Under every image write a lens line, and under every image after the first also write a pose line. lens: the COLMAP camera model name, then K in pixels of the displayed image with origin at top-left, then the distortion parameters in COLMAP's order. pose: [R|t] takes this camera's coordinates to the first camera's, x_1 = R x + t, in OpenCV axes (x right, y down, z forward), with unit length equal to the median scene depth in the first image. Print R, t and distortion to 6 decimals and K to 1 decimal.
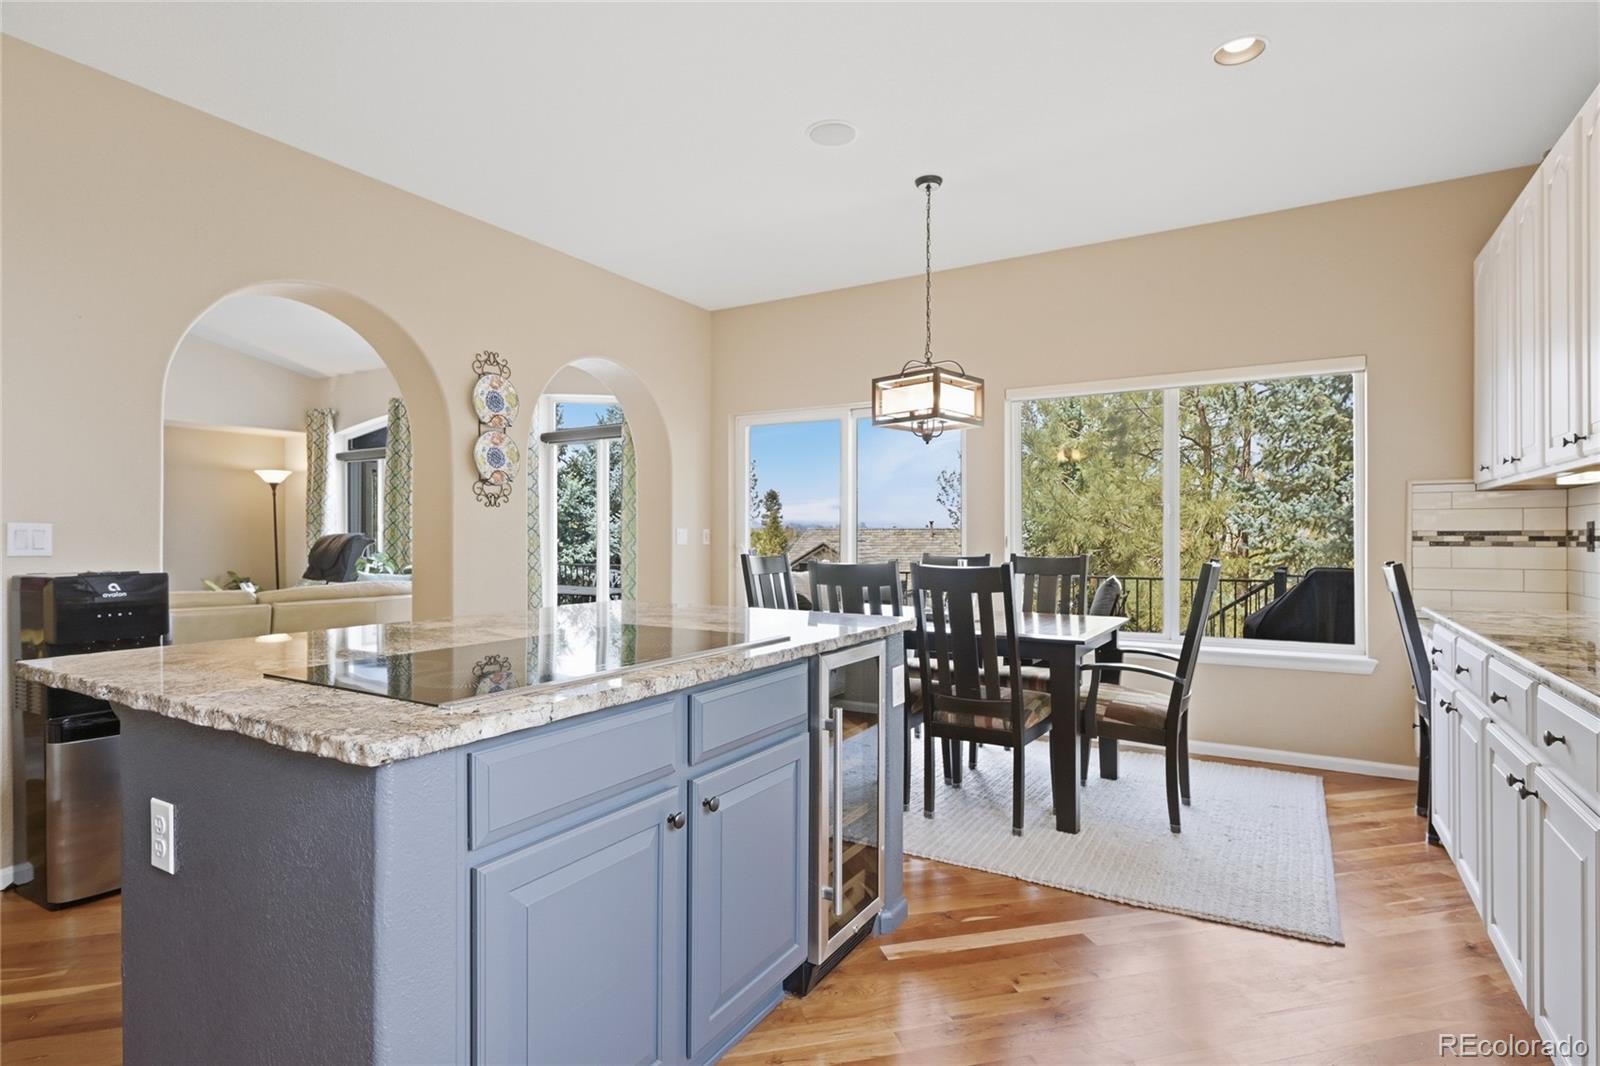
lens RADIAL K [[793.9, 0, 808.5], [0, 793.9, 536.9], [0, 0, 1]] dist [-0.000370, -0.001622]
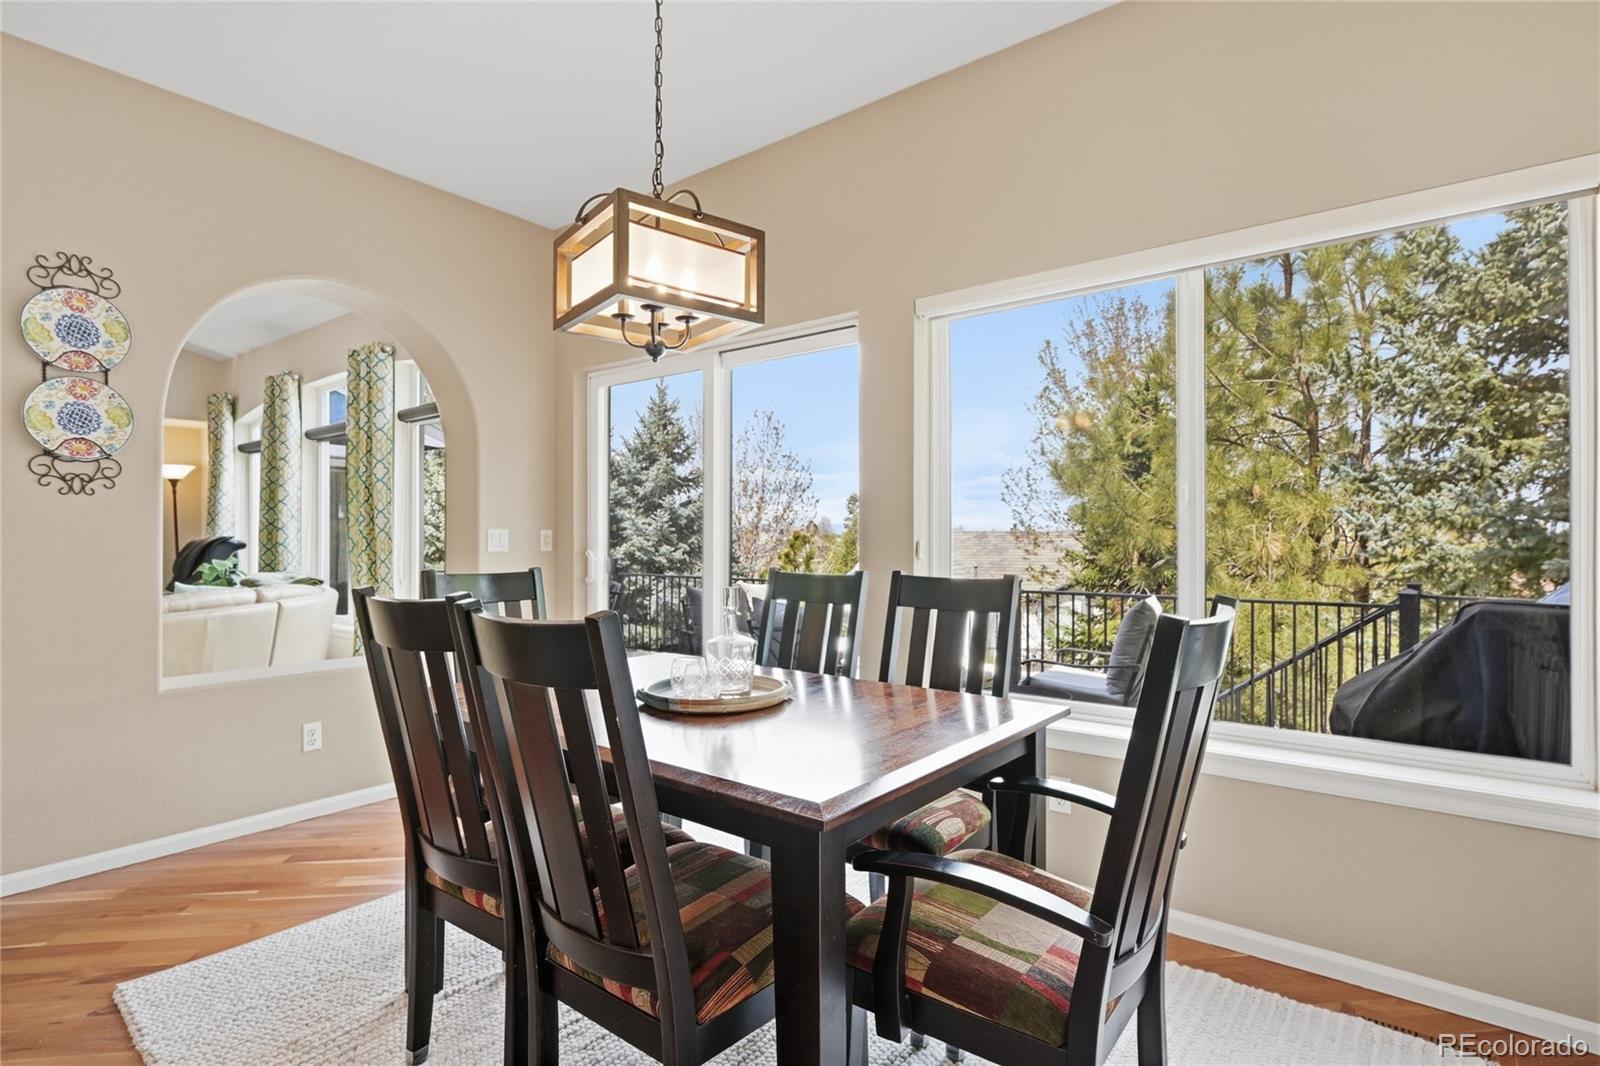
lens RADIAL K [[793.9, 0, 785.1], [0, 793.9, 538.0], [0, 0, 1]] dist [-0.000370, -0.001622]
pose [[0.991029, 0.001220, -0.133645, 0.099849], [-0.001534, 0.999996, -0.002245, -0.000530], [0.133642, 0.002430, 0.991027, 0.164778]]
